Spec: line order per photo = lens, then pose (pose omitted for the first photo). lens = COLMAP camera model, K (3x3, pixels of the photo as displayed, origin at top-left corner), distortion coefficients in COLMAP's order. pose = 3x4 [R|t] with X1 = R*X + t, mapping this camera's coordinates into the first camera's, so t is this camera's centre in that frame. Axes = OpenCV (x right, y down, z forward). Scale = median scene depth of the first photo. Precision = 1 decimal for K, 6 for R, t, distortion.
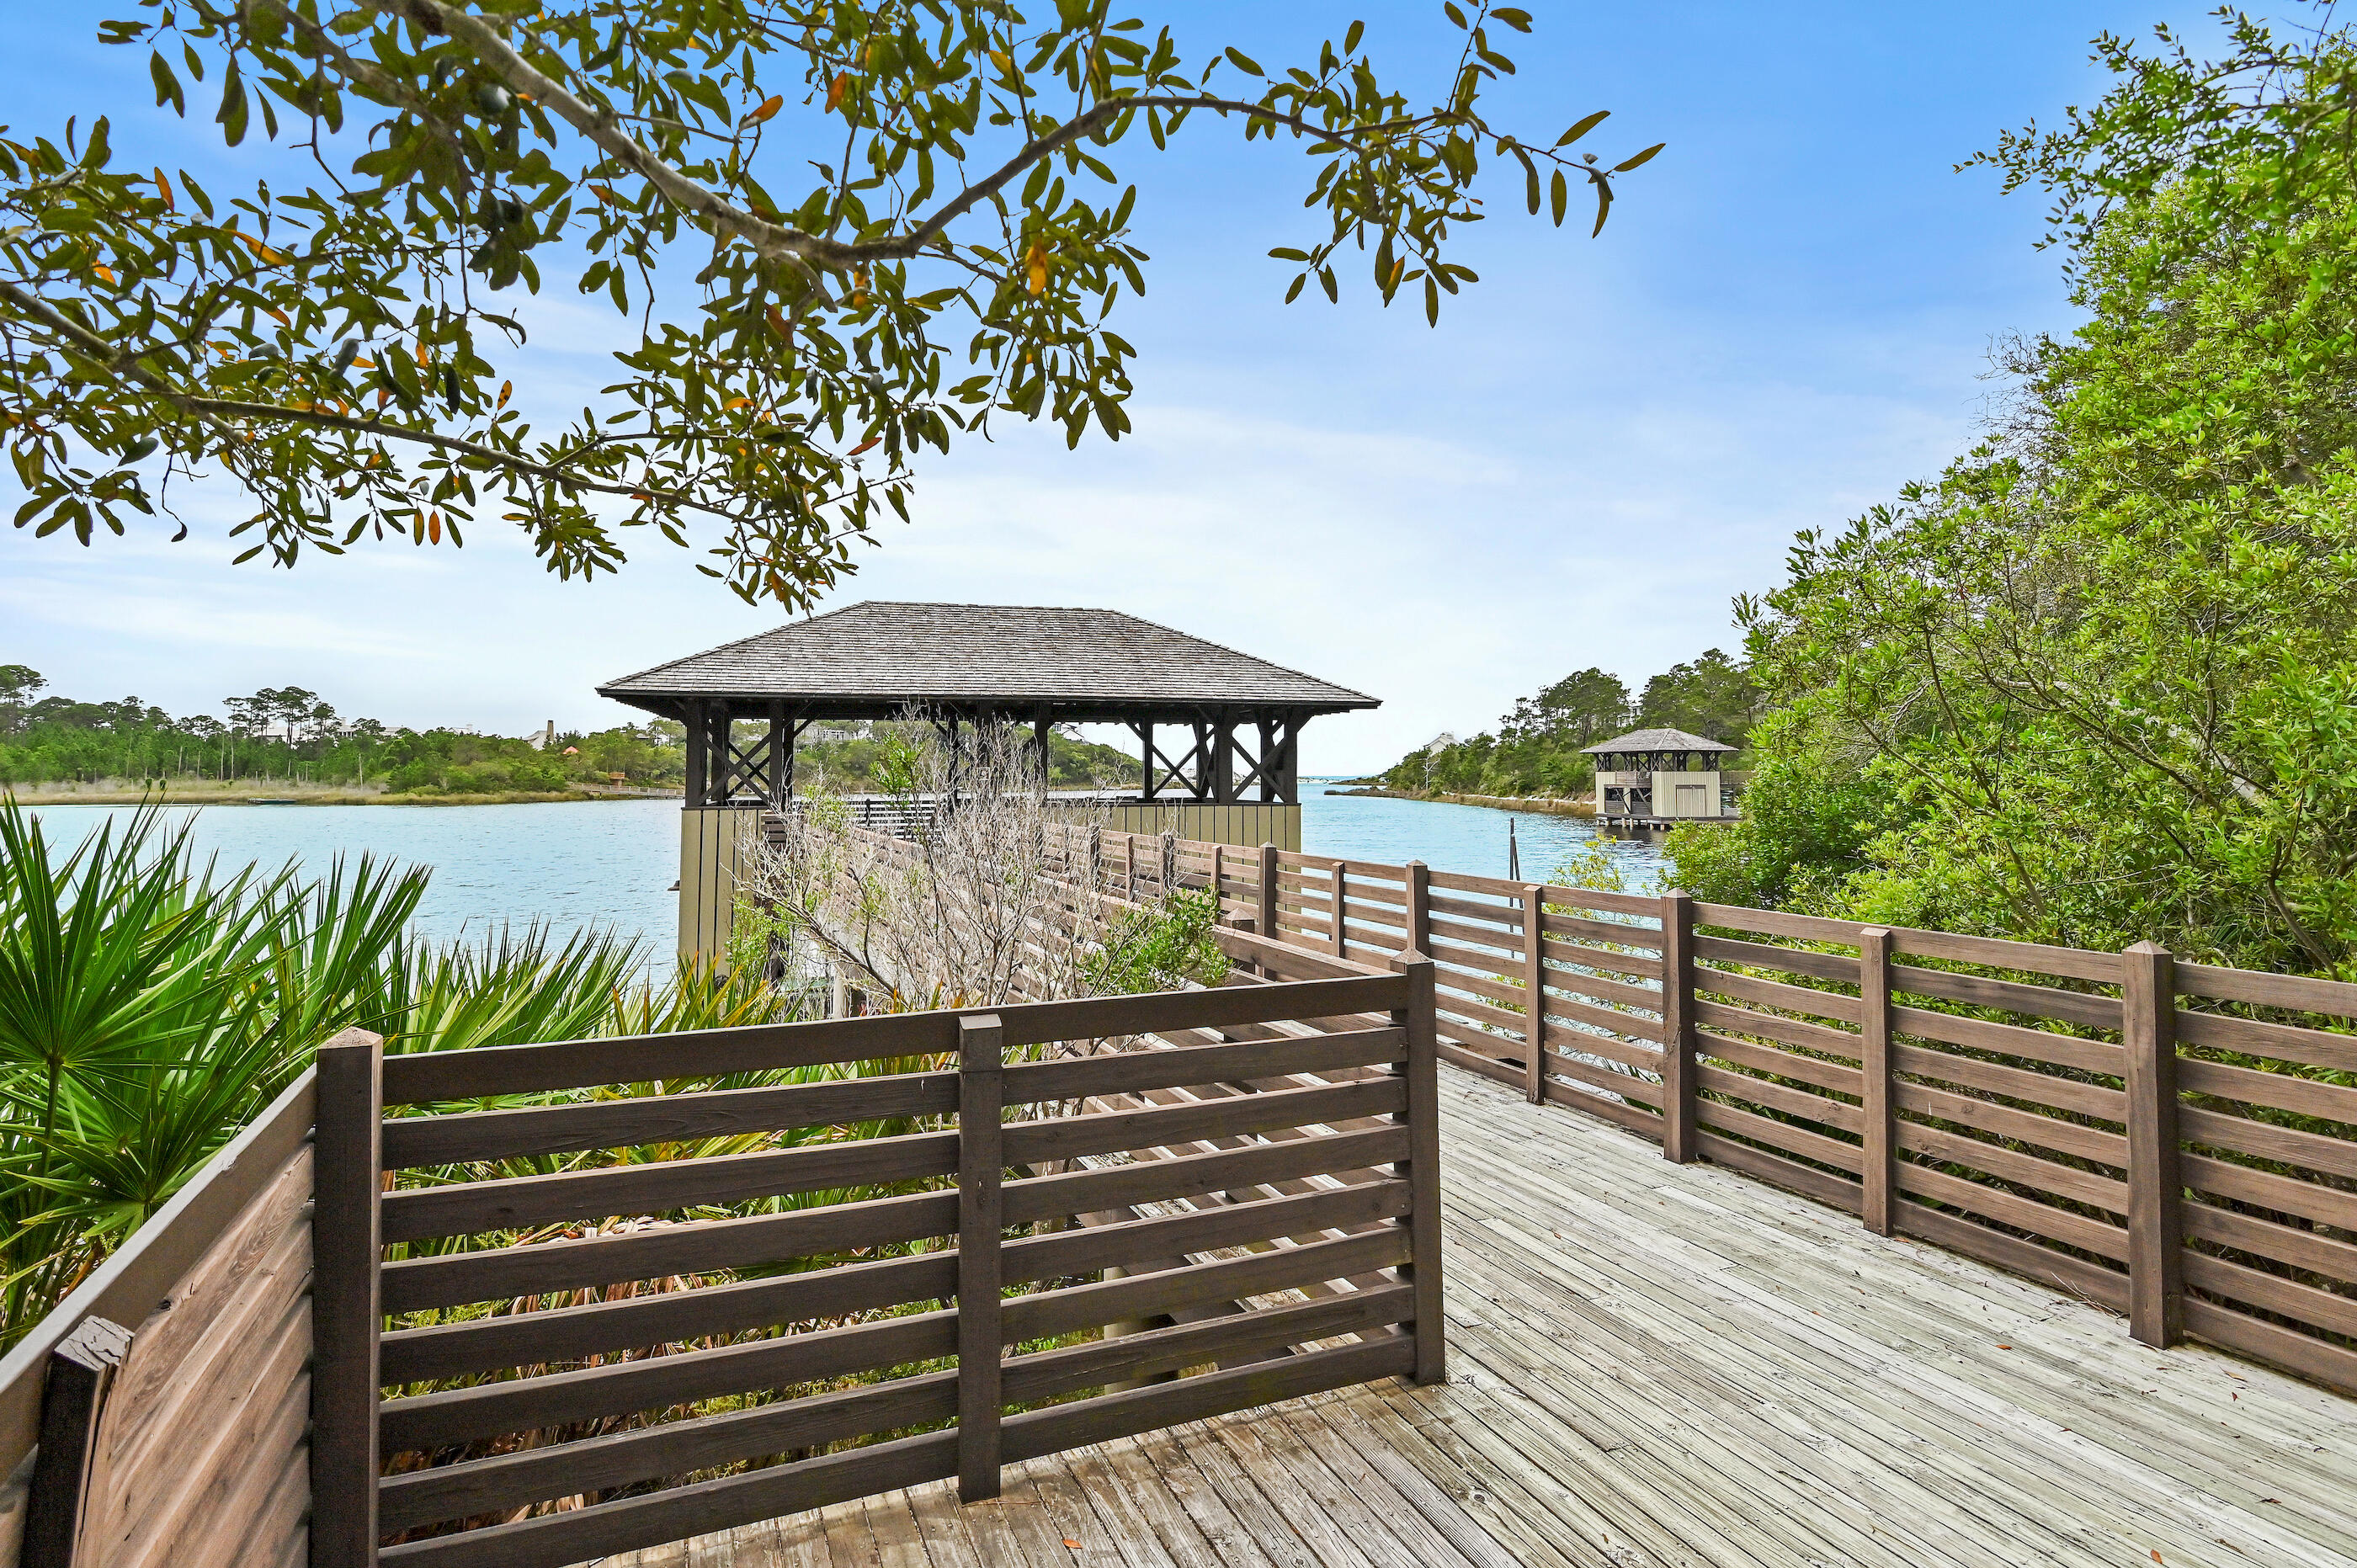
lens RADIAL K [[1147.6, 0, 1167.6], [0, 1147.6, 780.8], [0, 0, 1]] dist [-0.009232, 0.000349]
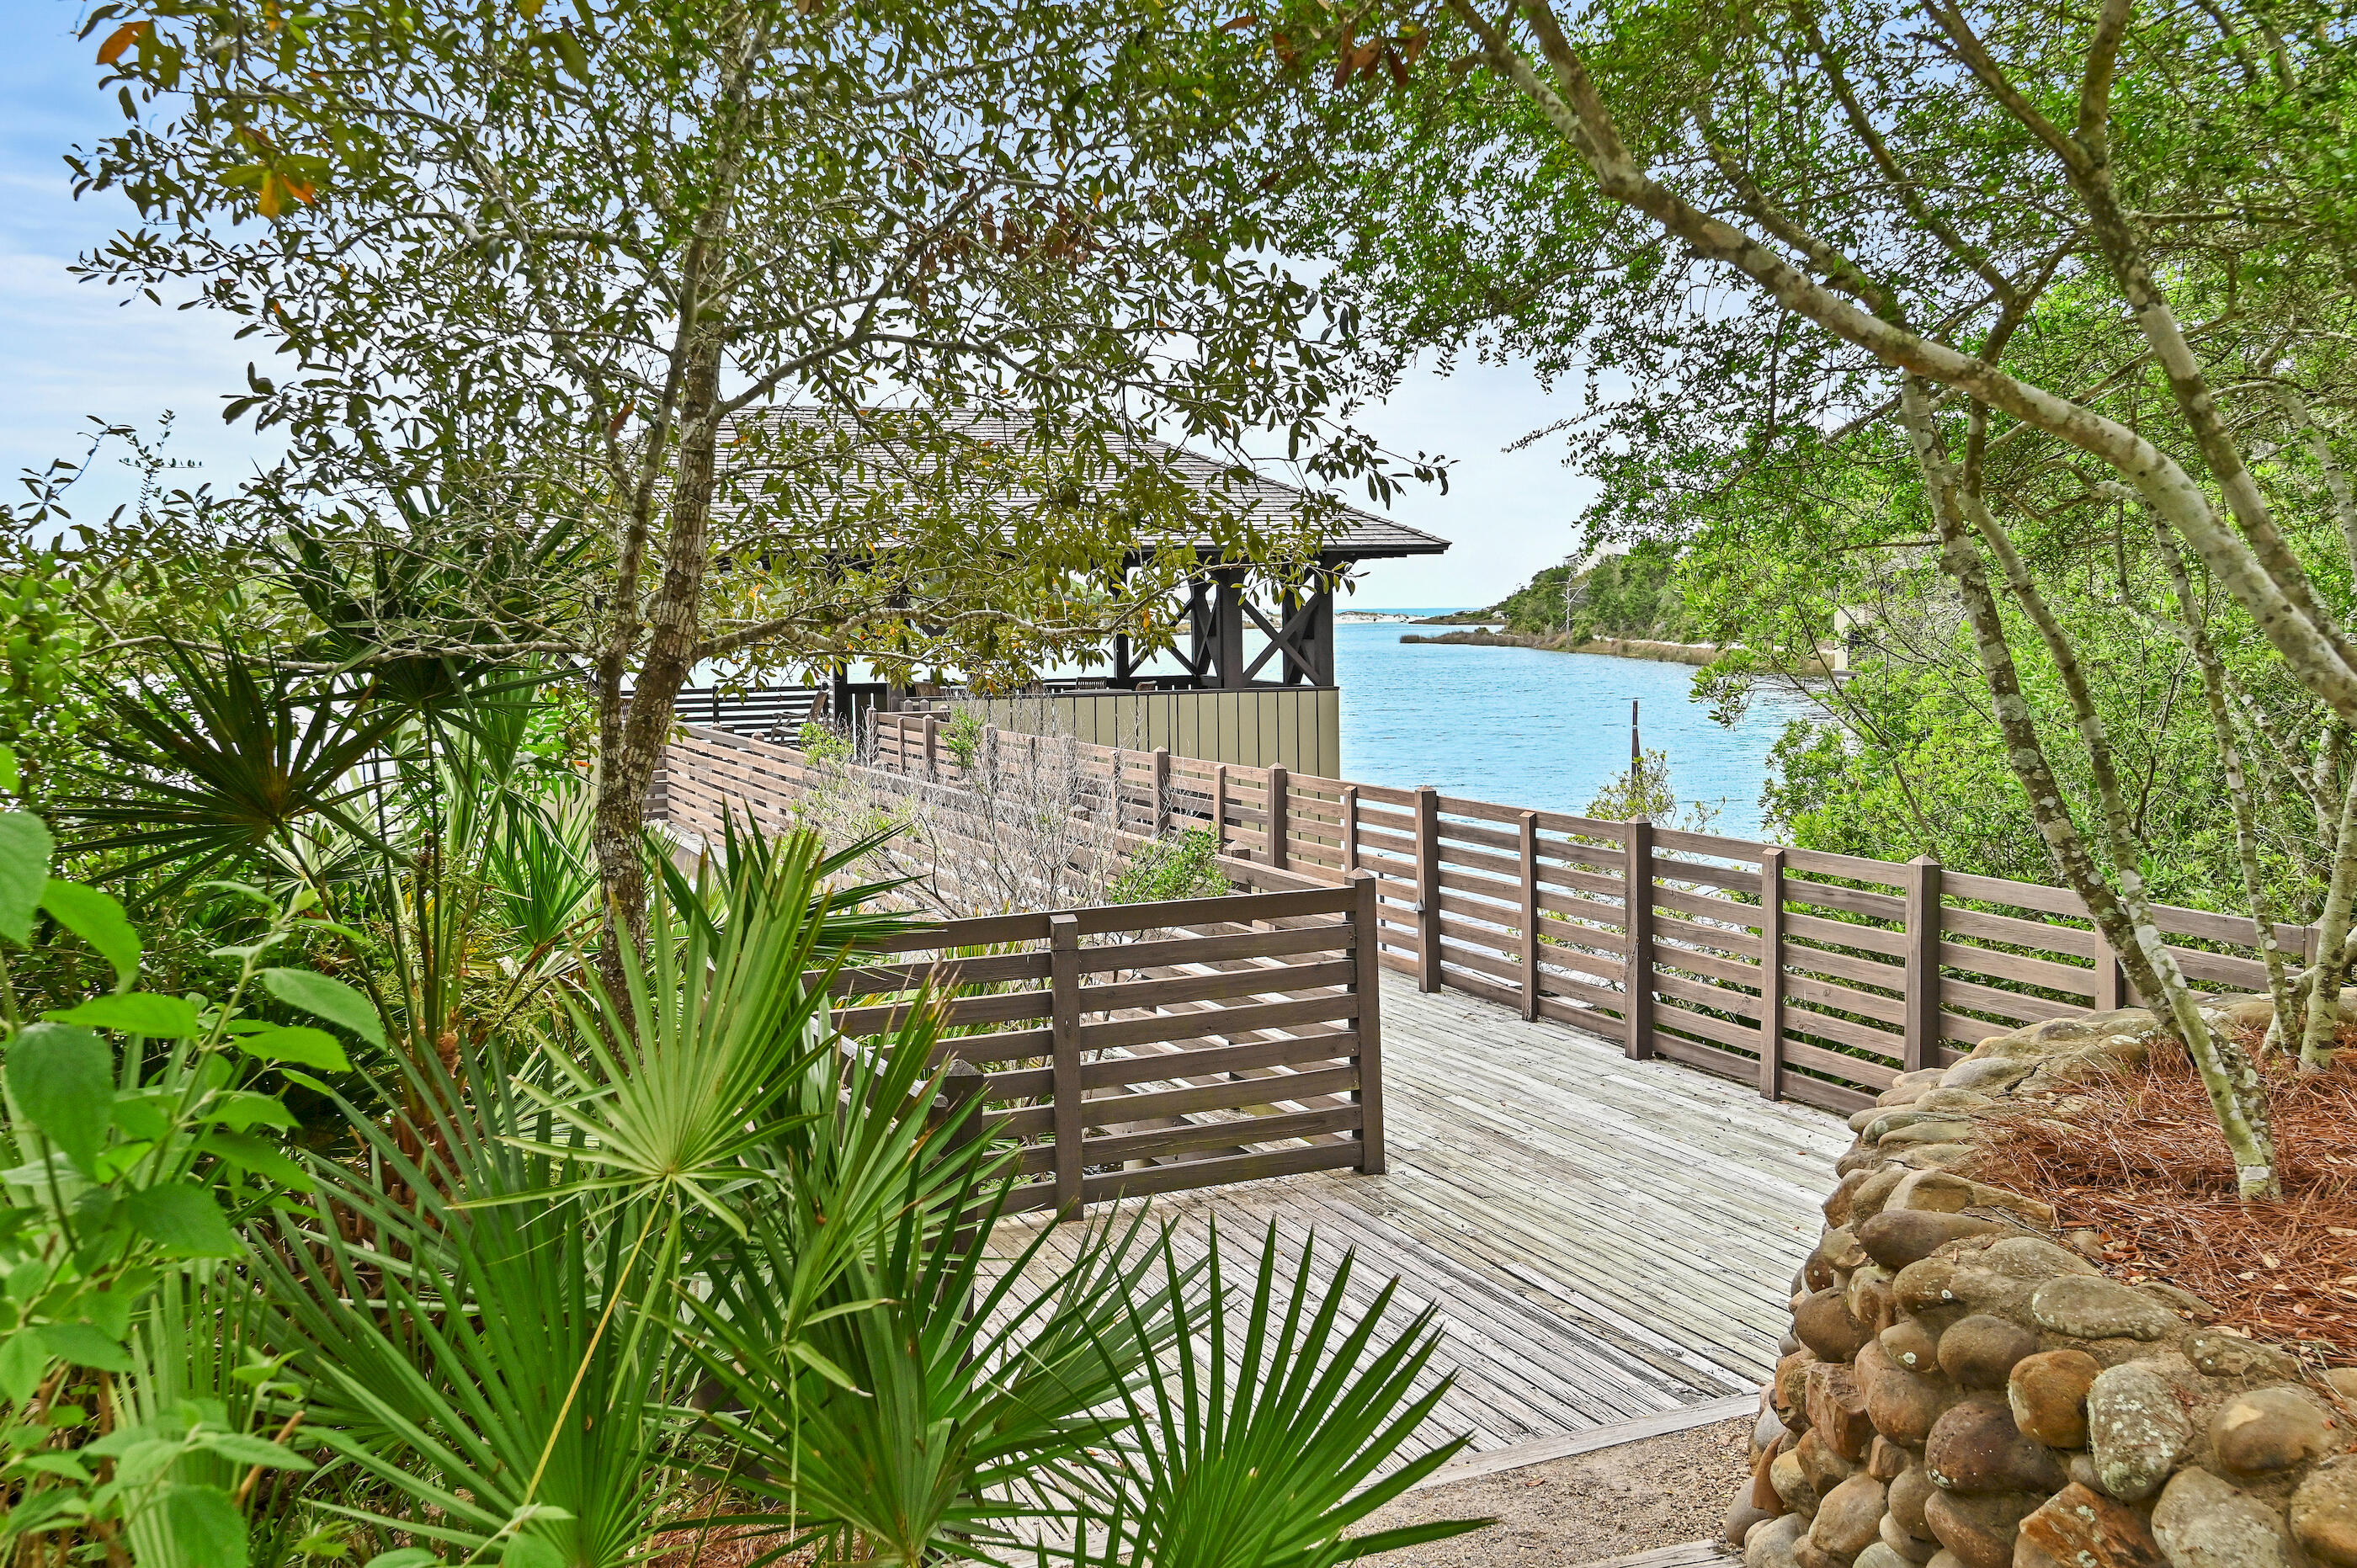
lens RADIAL K [[1944.8, 0, 1203.6], [0, 1944.8, 773.5], [0, 0, 1]] dist [0.003173, 0.000371]
pose [[0.999380, -0.013928, 0.032347, -0.032259], [0.011291, 0.996705, 0.080317, -0.101950], [-0.033359, -0.079902, 0.996244, -0.855127]]
